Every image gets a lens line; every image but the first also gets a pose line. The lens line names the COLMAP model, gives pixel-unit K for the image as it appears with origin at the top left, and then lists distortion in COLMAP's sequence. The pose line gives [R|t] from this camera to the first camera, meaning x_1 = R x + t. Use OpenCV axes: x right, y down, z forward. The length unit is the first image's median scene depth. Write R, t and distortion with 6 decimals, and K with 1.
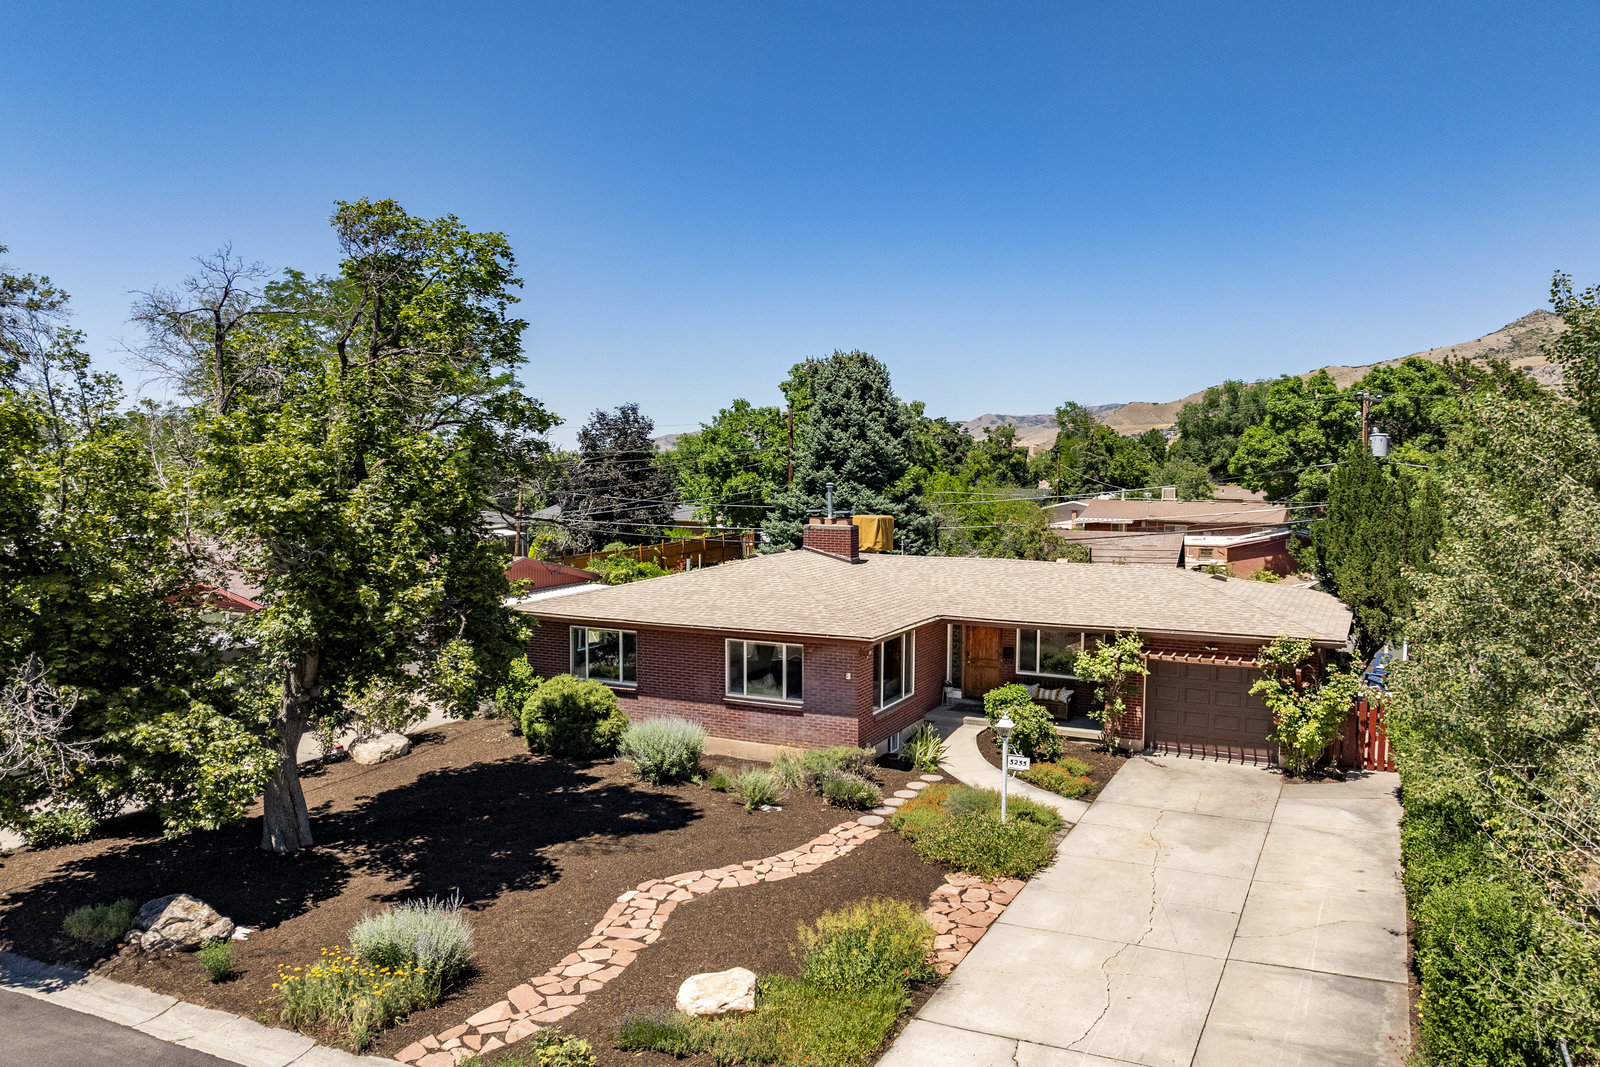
lens RADIAL K [[1186.1, 0, 800.0], [0, 1186.1, 533.5], [0, 0, 1]] dist [-0.037548, -0.007369]
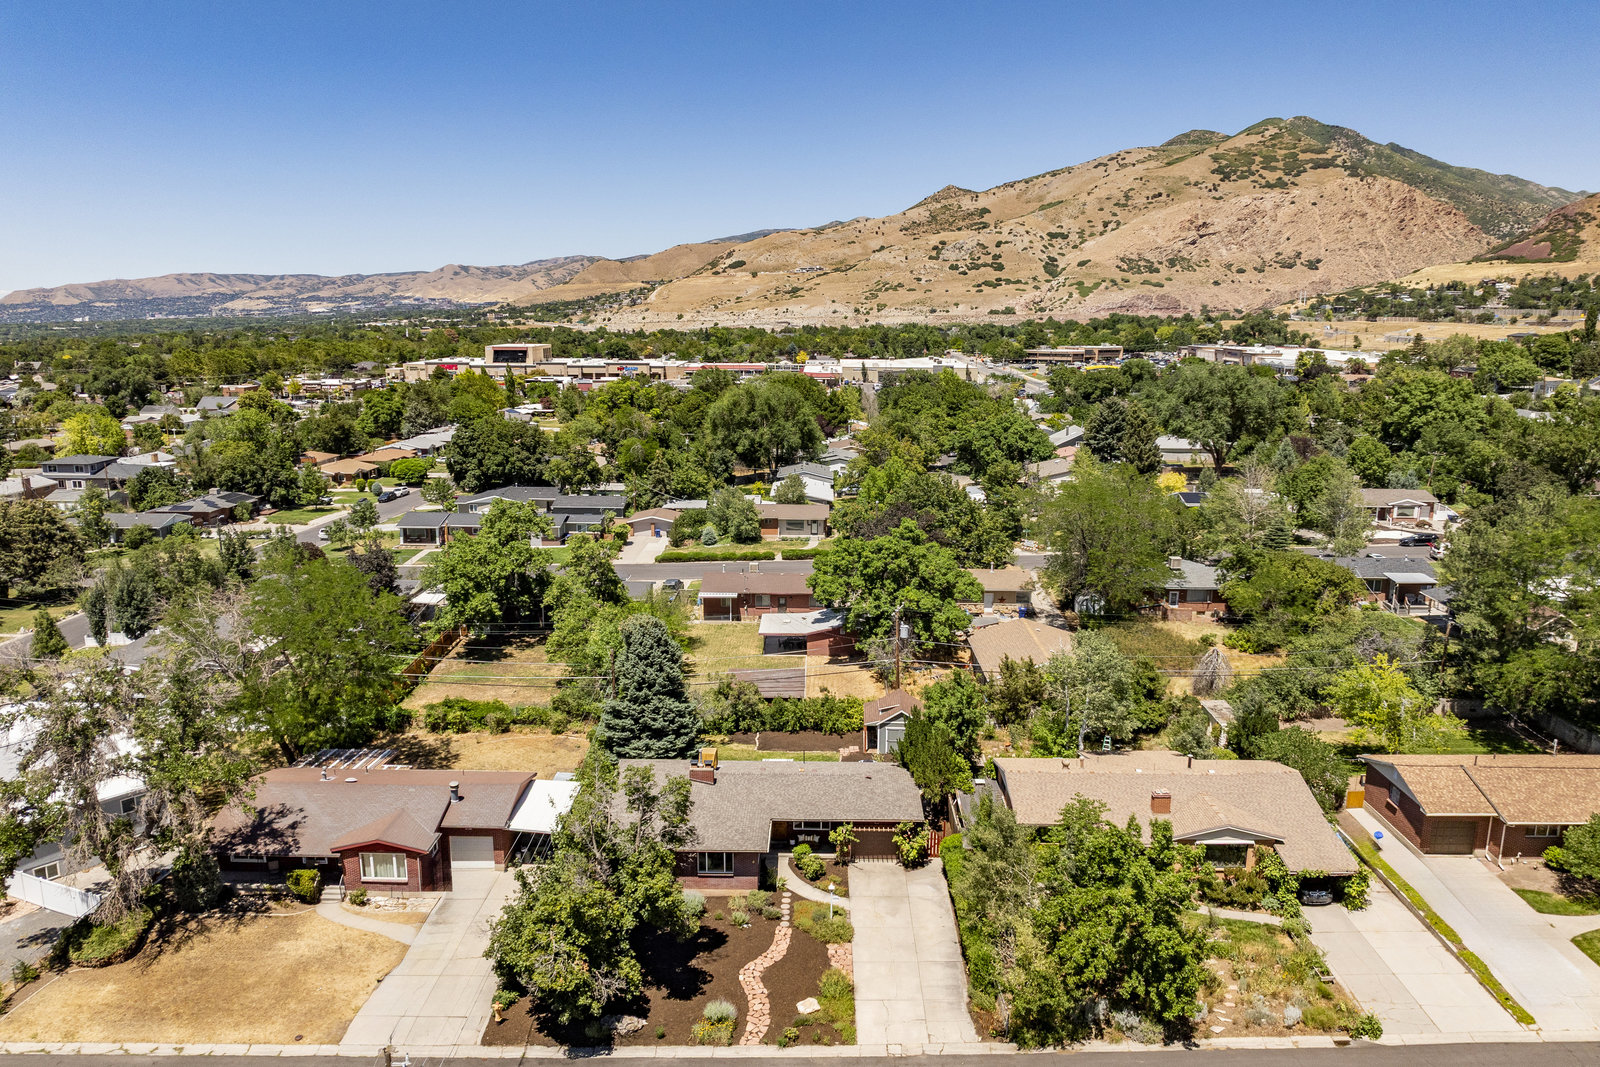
lens RADIAL K [[1186.1, 0, 800.0], [0, 1186.1, 533.5], [0, 0, 1]] dist [-0.037548, -0.007369]
pose [[0.905065, -0.082642, 0.417166, -0.888508], [0.030743, 0.991084, 0.129640, -0.924154], [-0.424161, -0.104508, 0.899537, -1.287998]]
